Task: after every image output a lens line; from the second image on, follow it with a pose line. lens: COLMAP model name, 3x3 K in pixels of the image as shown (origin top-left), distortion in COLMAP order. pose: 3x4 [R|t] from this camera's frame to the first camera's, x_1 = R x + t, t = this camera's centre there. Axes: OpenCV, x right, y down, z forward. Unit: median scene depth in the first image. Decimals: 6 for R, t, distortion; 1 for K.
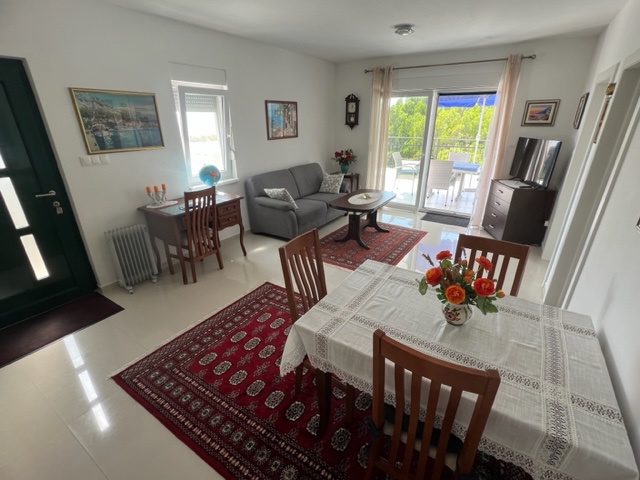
lens RADIAL K [[298.2, 0, 320.1], [0, 298.2, 240.2], [0, 0, 1]] dist [-0.003574, 0.000705]
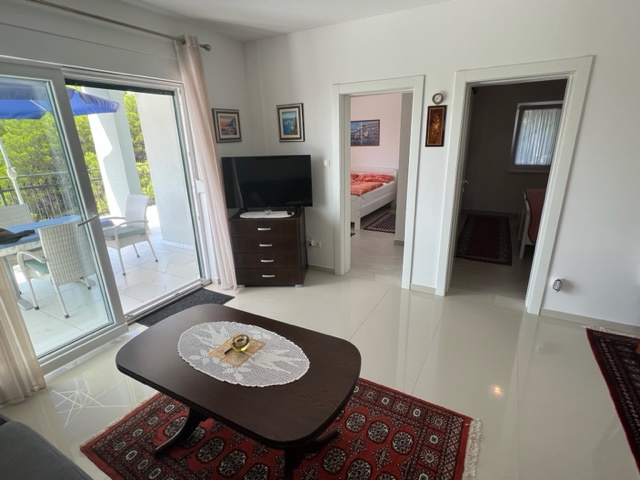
lens RADIAL K [[323.1, 0, 320.5], [0, 323.1, 242.0], [0, 0, 1]] dist [0.003939, 0.000253]
pose [[-0.076189, -0.316645, 0.945479, -0.370416], [0.407438, 0.855570, 0.319366, -0.731969], [-0.910049, 0.409556, 0.063829, 1.838777]]
